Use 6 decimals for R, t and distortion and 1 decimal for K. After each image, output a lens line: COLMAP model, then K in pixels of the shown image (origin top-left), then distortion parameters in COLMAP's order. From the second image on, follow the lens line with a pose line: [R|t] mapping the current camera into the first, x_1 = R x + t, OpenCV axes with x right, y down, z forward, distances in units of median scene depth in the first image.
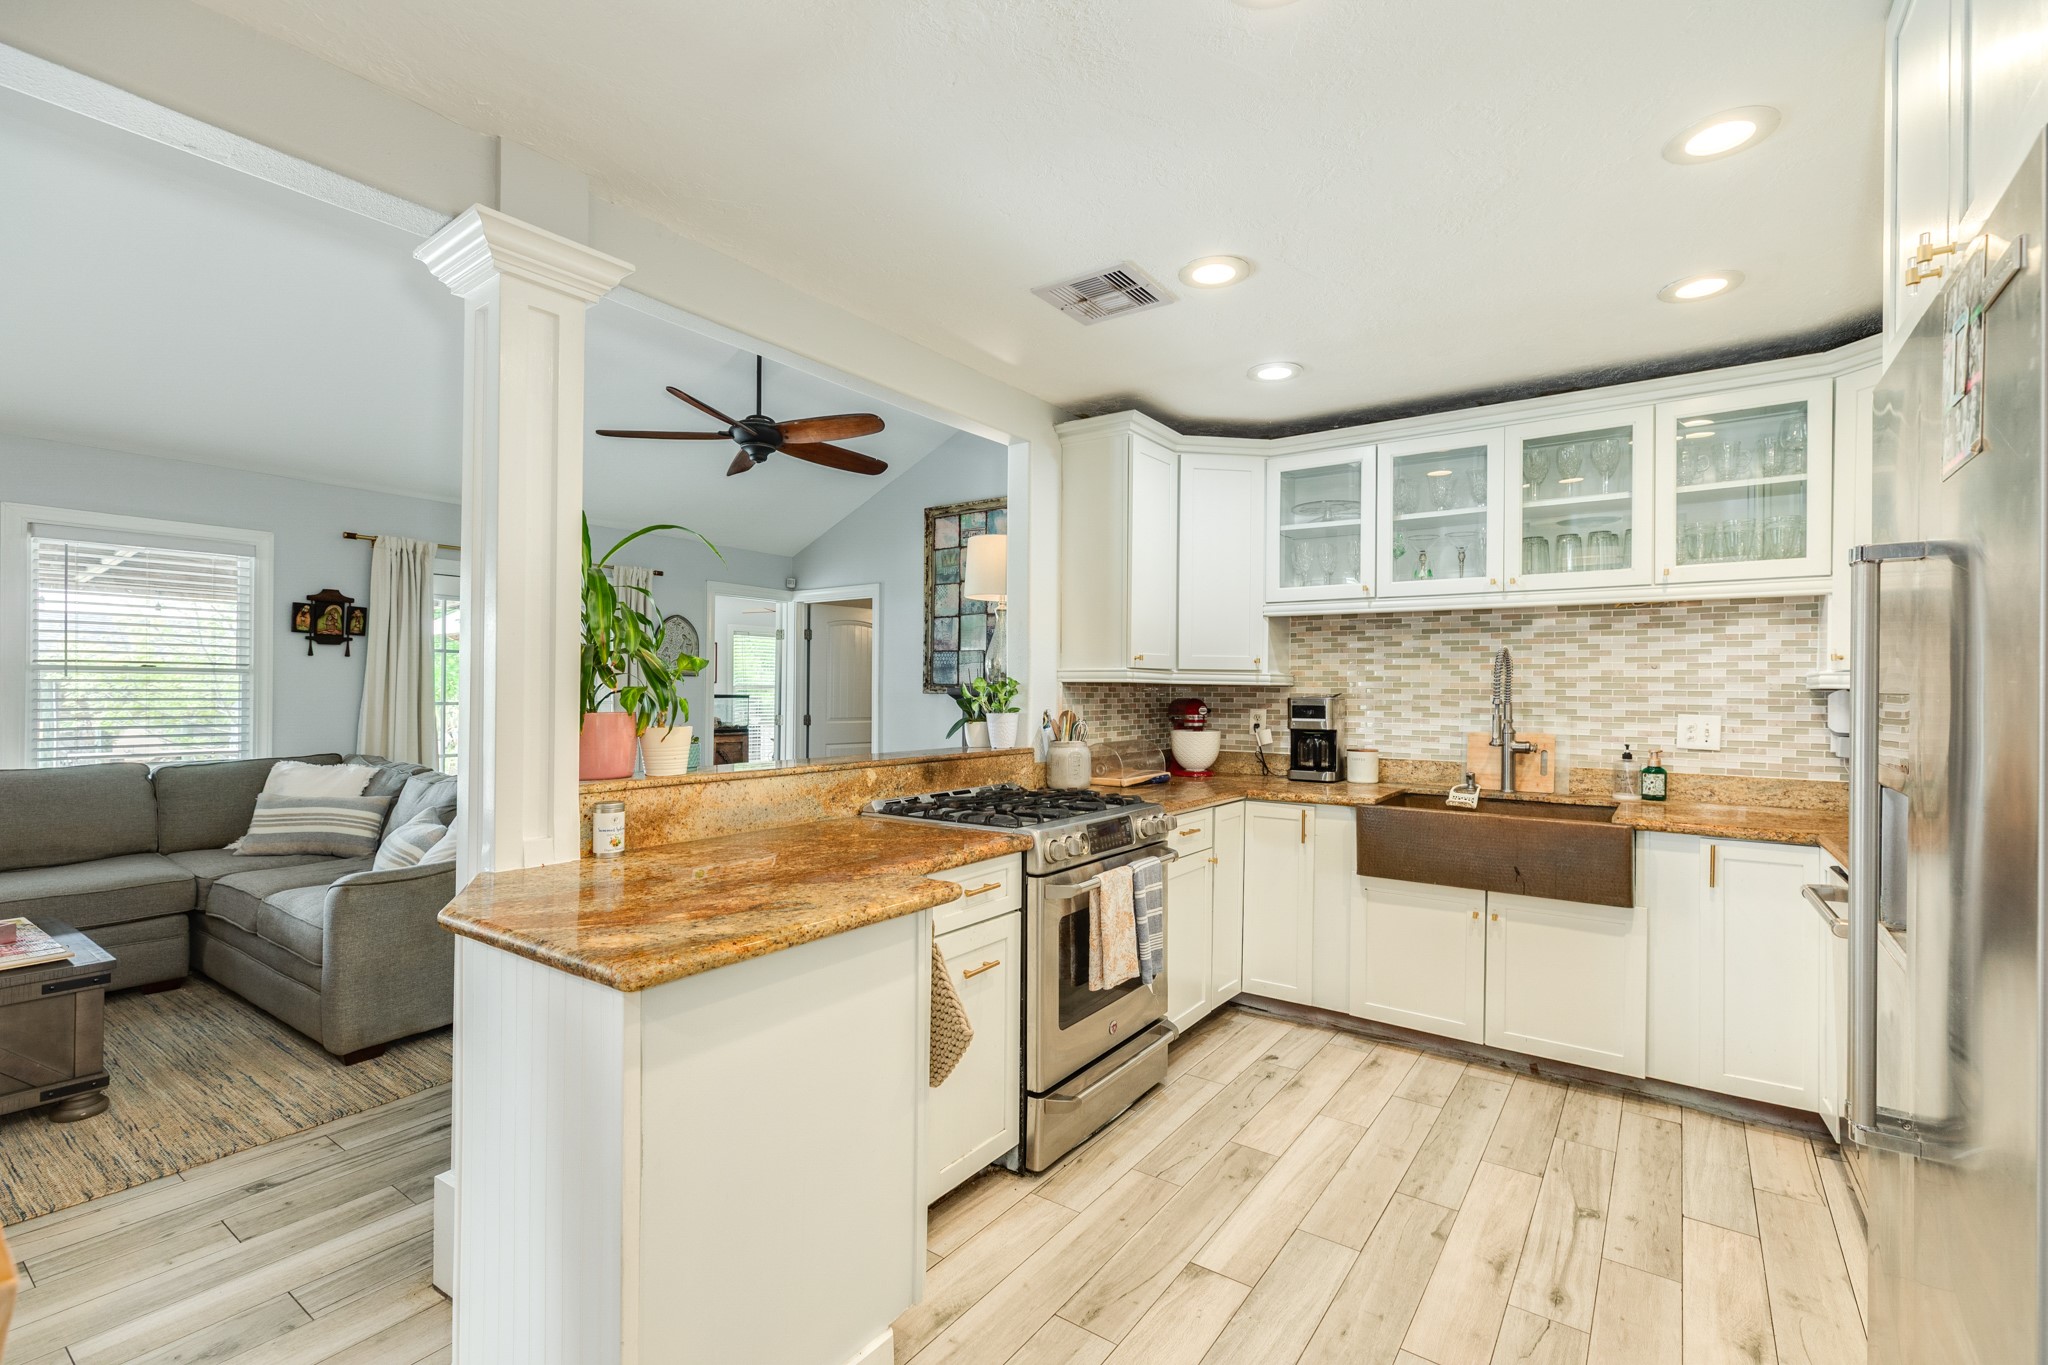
lens RADIAL K [[912.9, 0, 1019.5], [0, 912.9, 688.7], [0, 0, 1]] dist [0.004894, -0.000152]
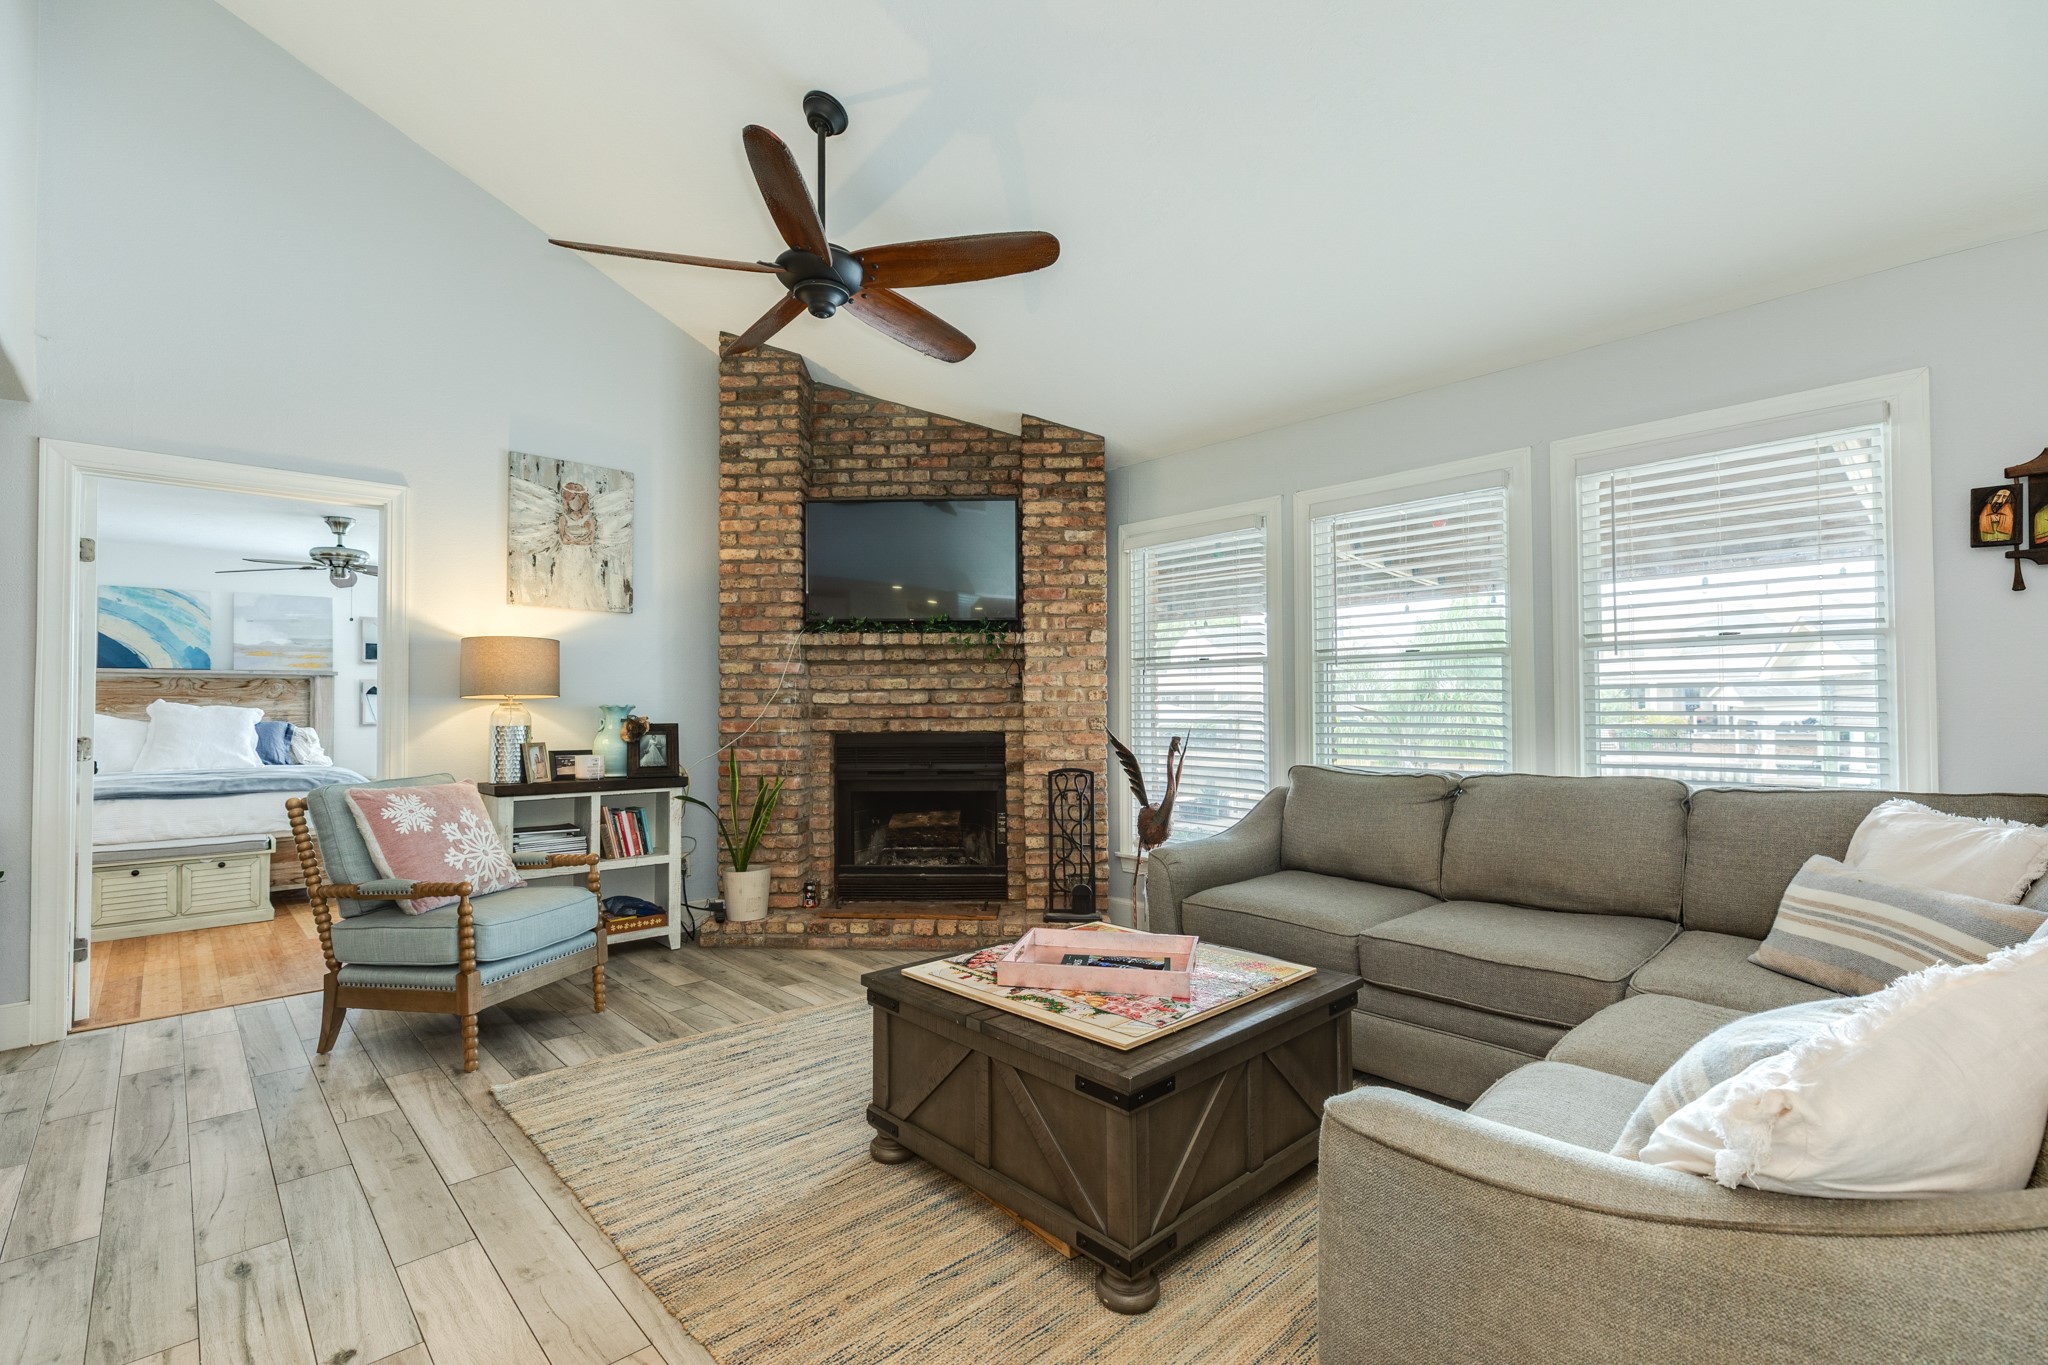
lens RADIAL K [[912.9, 0, 1025.8], [0, 912.9, 687.8], [0, 0, 1]] dist [0.004894, -0.000152]
pose [[-0.192605, -0.025186, -0.980953, -0.274287], [0.009072, 0.999582, -0.027445, 0.034831], [0.981235, -0.014185, -0.192296, 0.816044]]
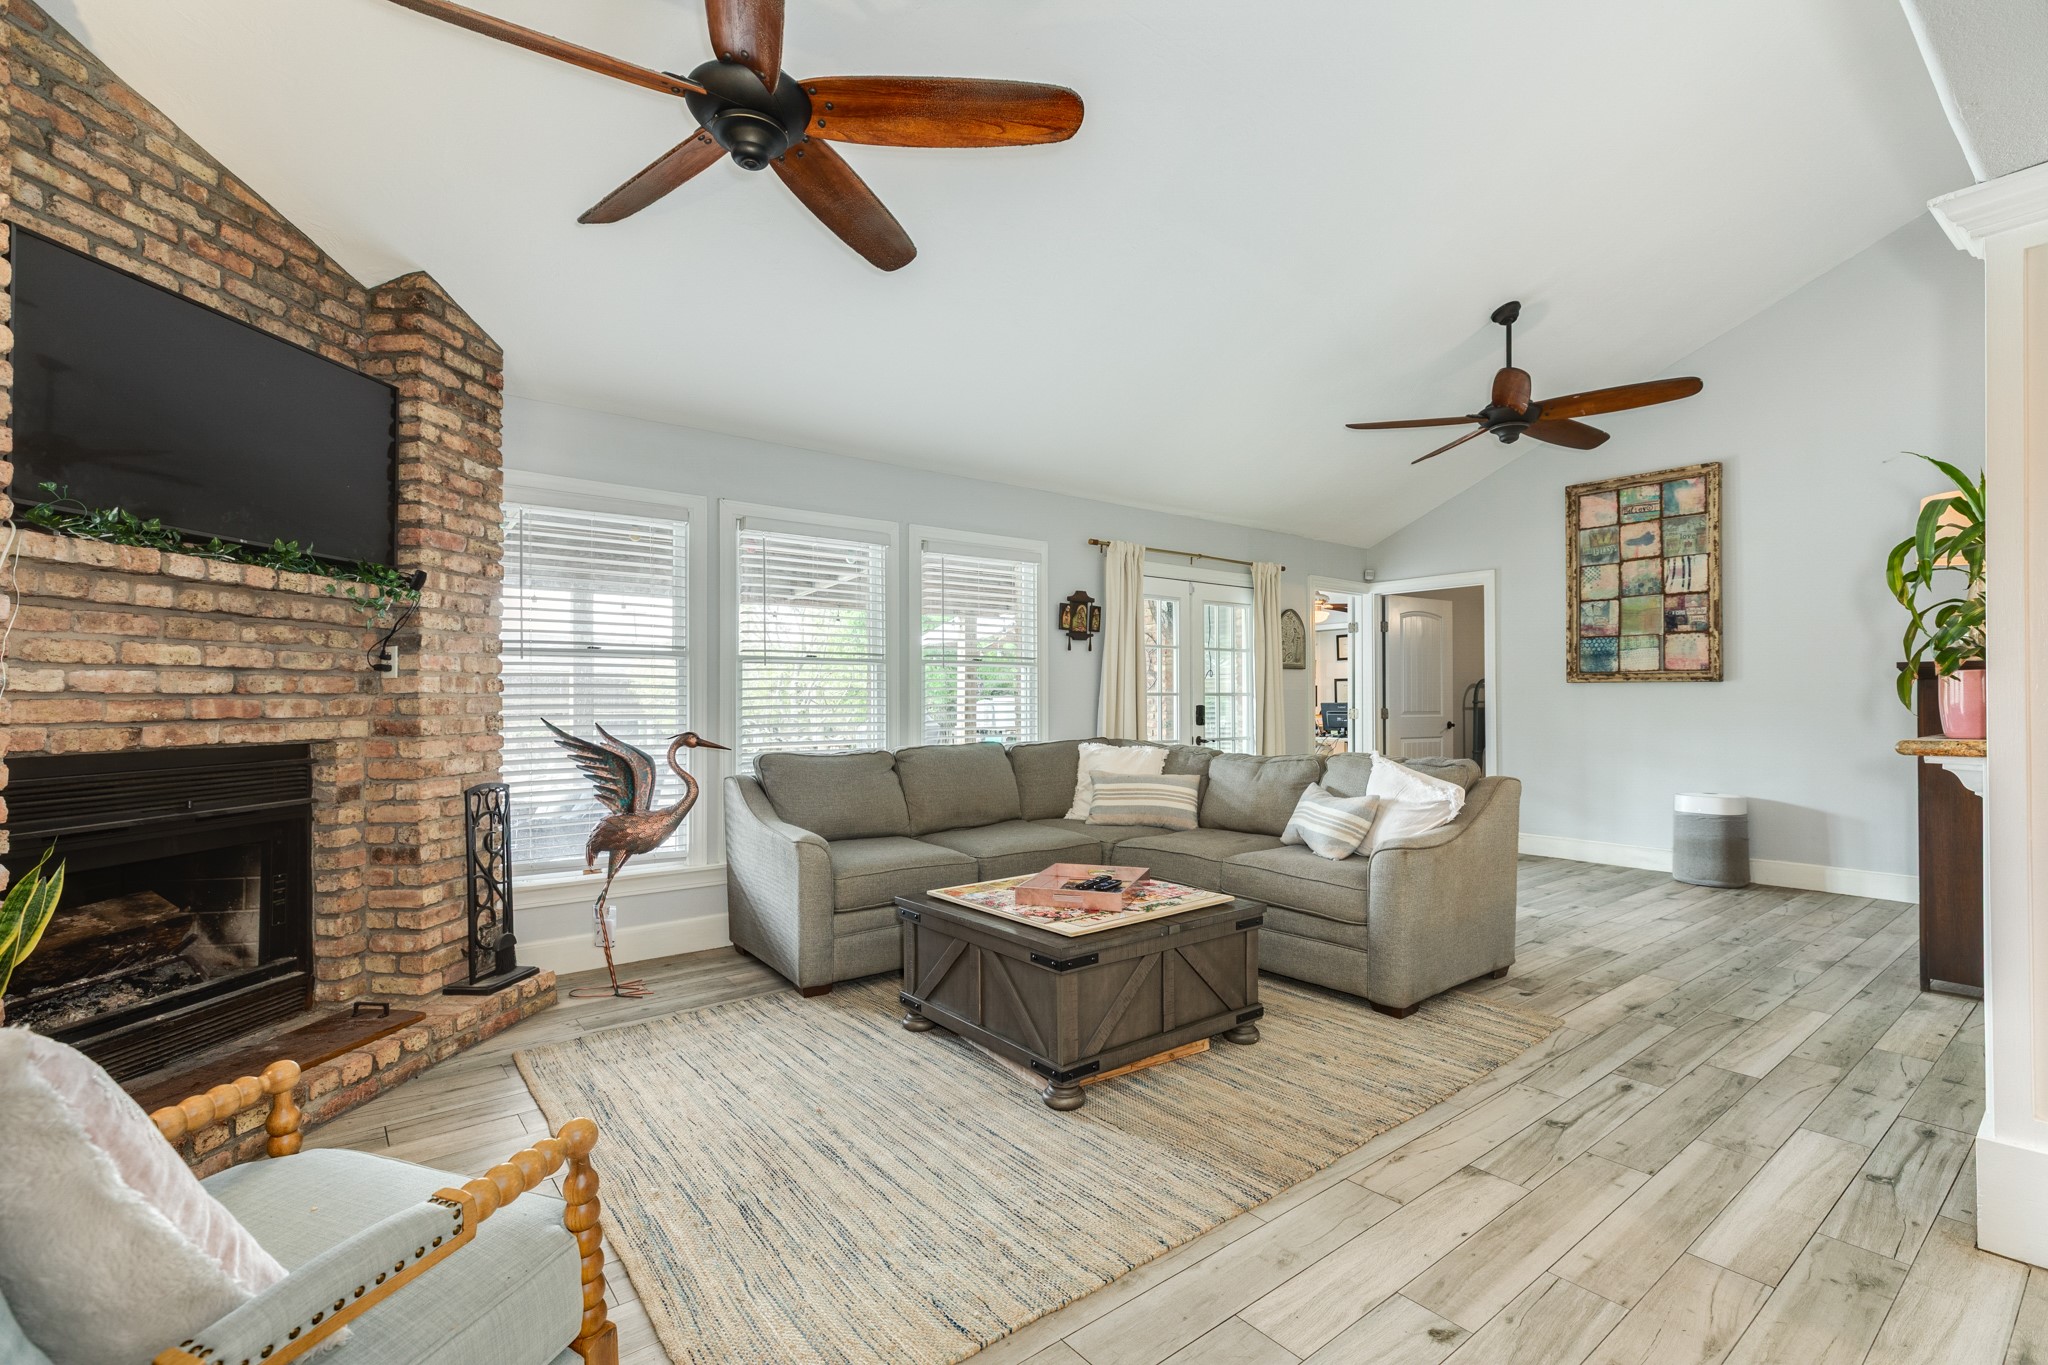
lens RADIAL K [[912.9, 0, 1019.1], [0, 912.9, 689.3], [0, 0, 1]] dist [0.004894, -0.000152]
pose [[0.960030, -0.011250, -0.279672, -0.742852], [0.009355, 0.999923, -0.008109, 0.028201], [0.279742, 0.005169, 0.960061, -0.128007]]
